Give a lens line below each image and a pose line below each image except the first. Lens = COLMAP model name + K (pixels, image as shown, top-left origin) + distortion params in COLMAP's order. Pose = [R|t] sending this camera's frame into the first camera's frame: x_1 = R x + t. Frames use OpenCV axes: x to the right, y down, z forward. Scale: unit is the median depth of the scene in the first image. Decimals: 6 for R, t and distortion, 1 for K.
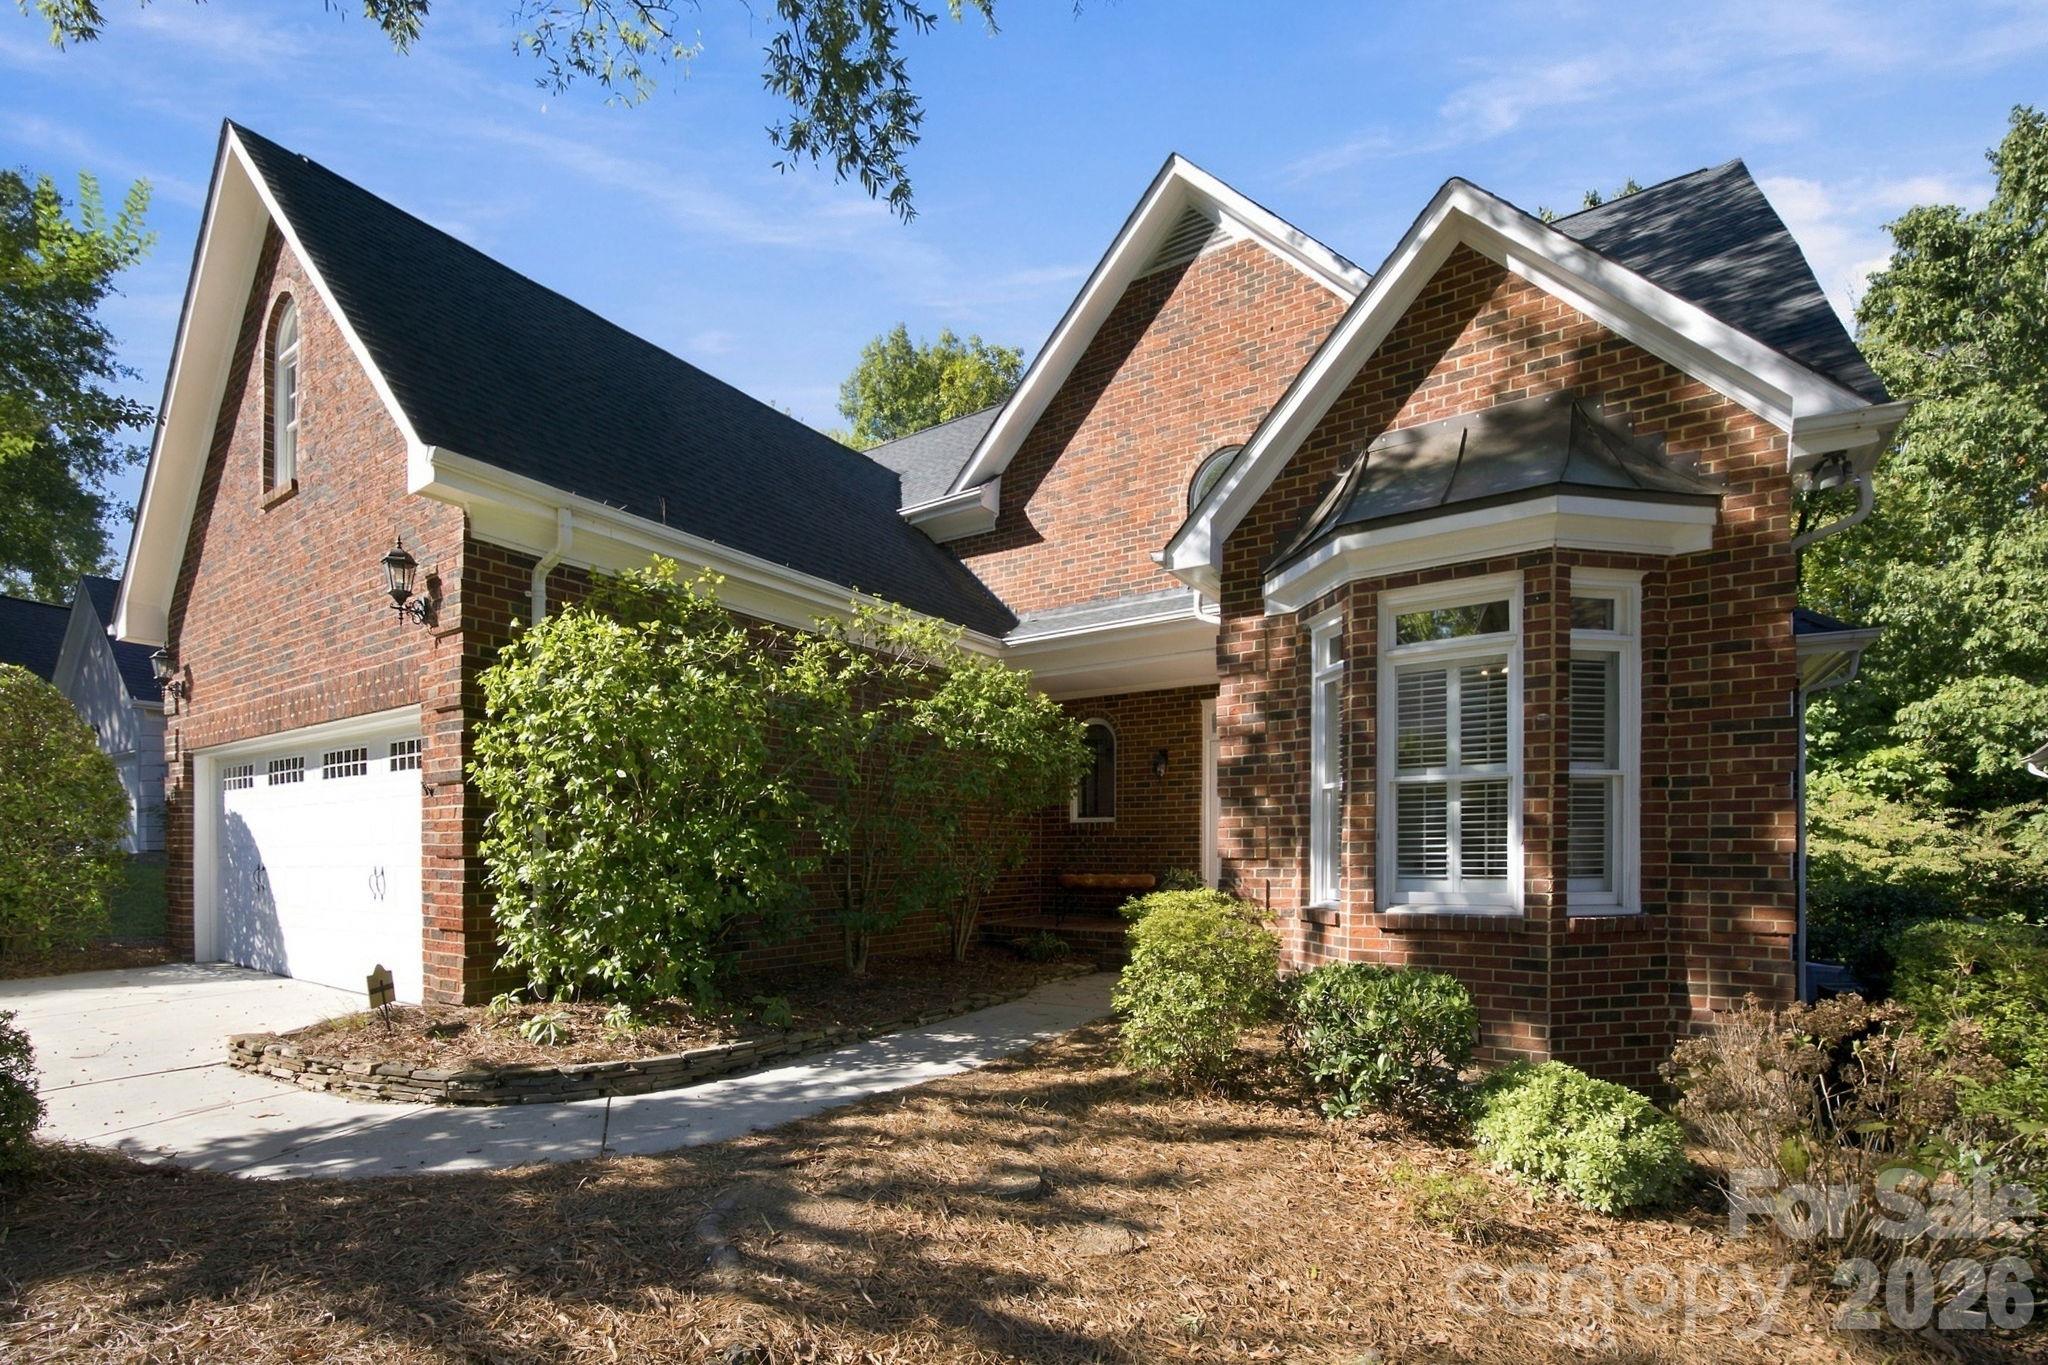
lens RADIAL K [[954.6, 0, 1029.6], [0, 954.6, 849.2], [0, 0, 1]] dist [-0.020703, 0.000897]
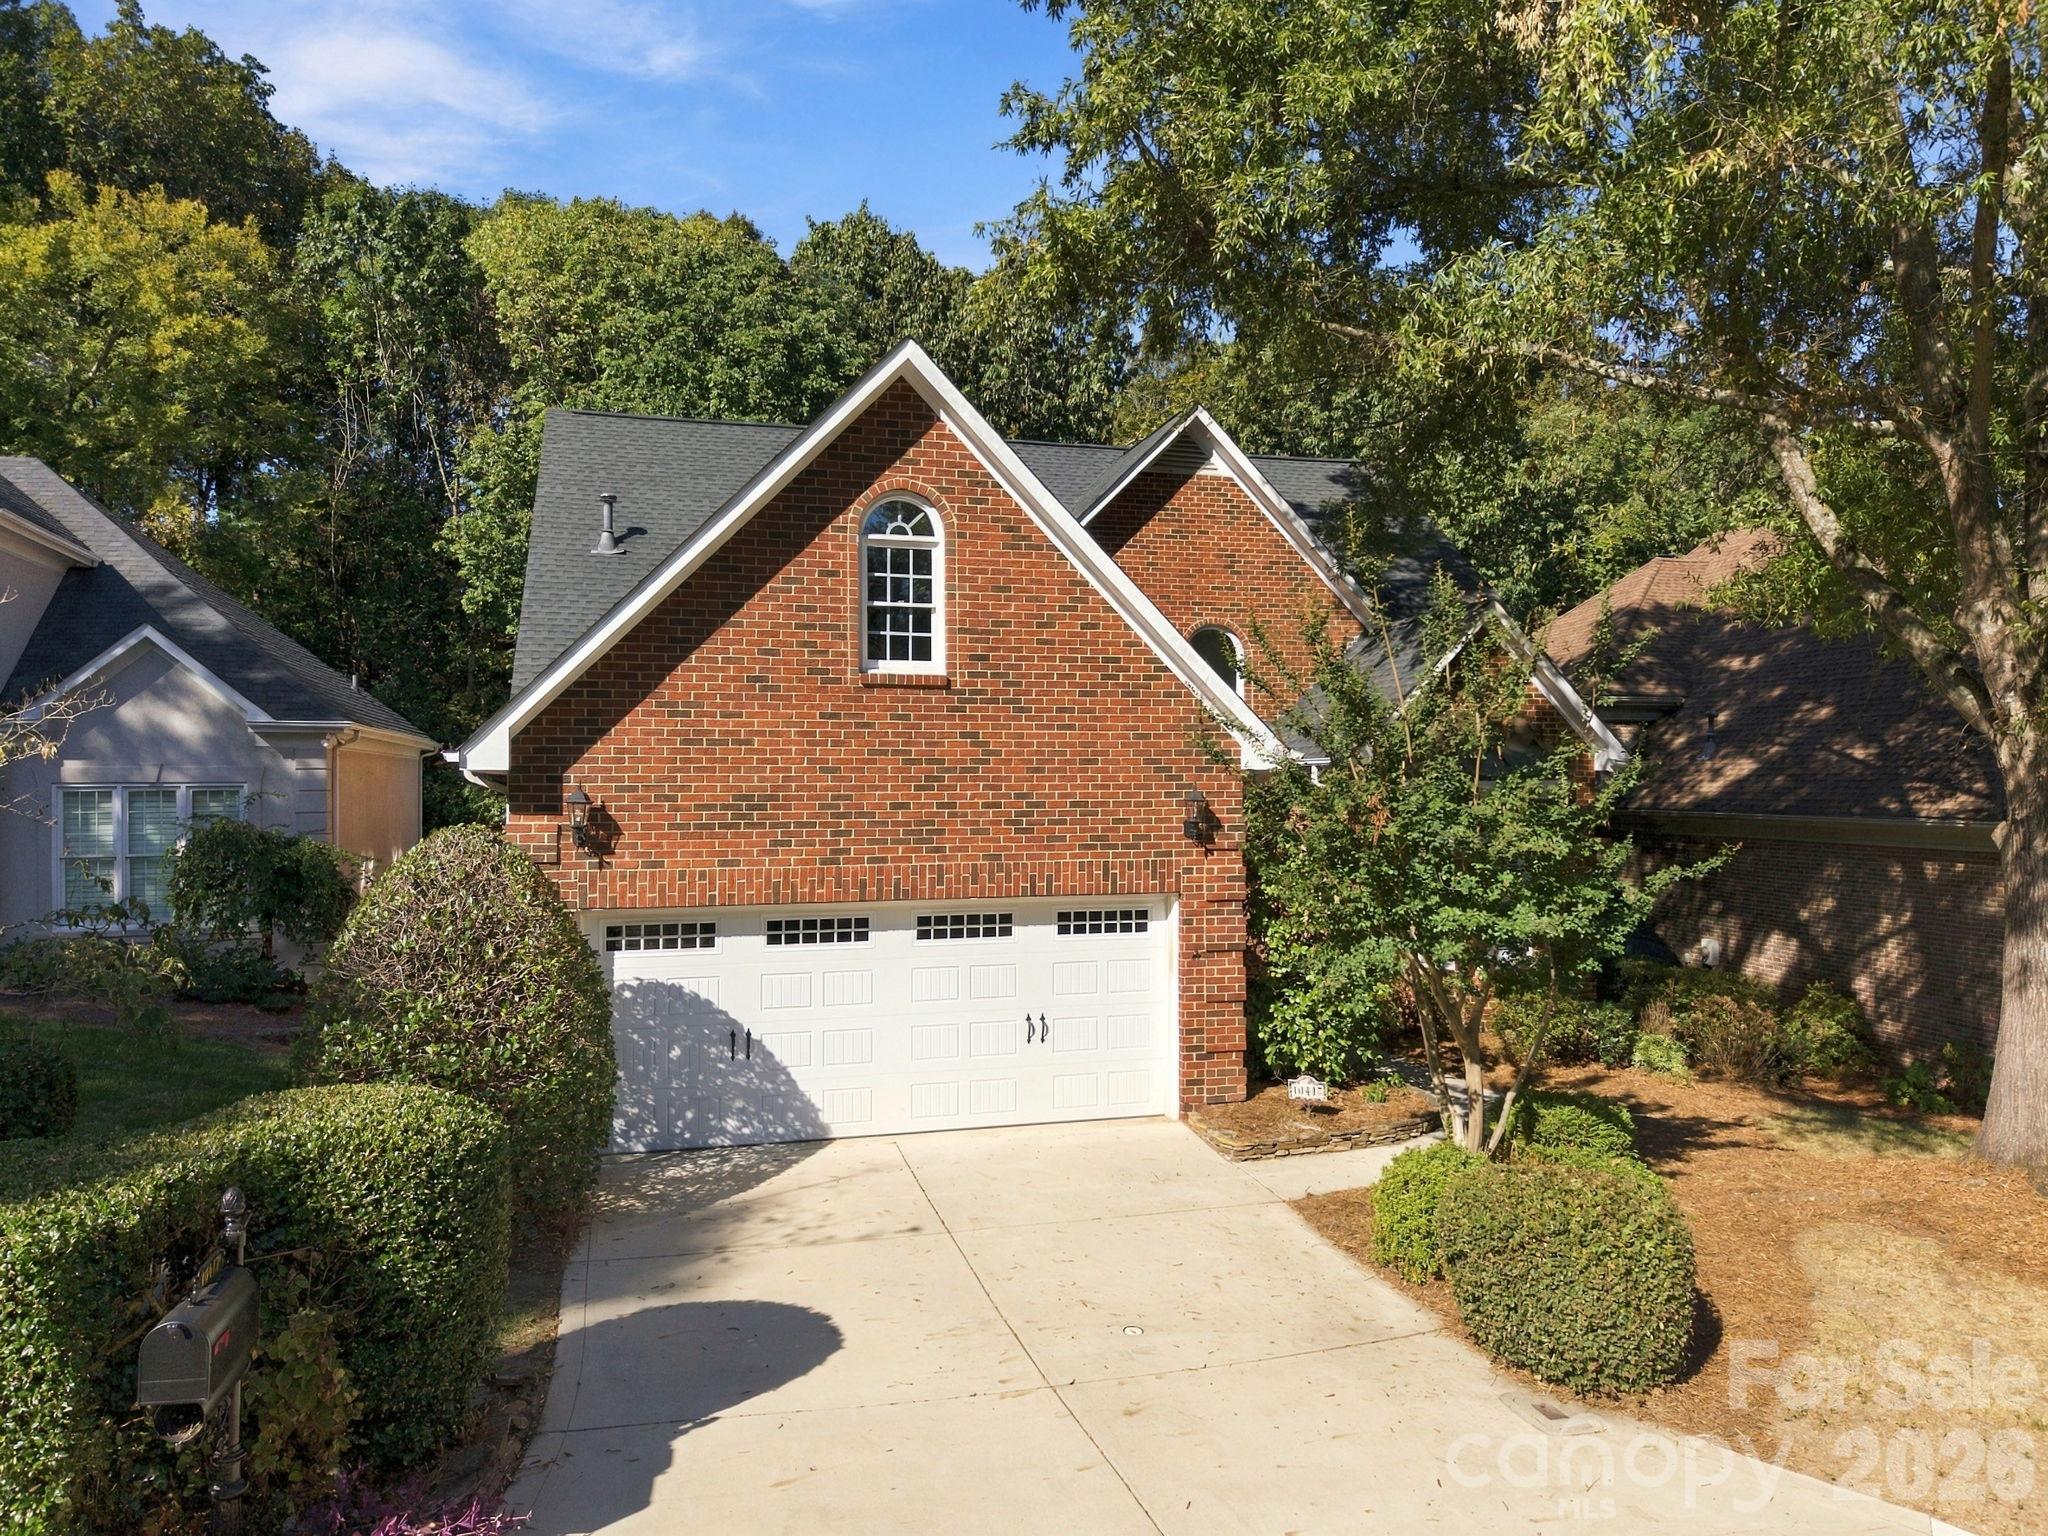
lens RADIAL K [[1370.6, 0, 1024.0], [0, 1370.6, 768.0], [0, 0, 1]] dist [0.016412, -0.027541]
pose [[0.672847, -0.000721, 0.739781, -2.445795], [0.004043, 0.999988, -0.002702, -0.357249], [-0.739771, 0.004809, 0.672842, -0.217769]]
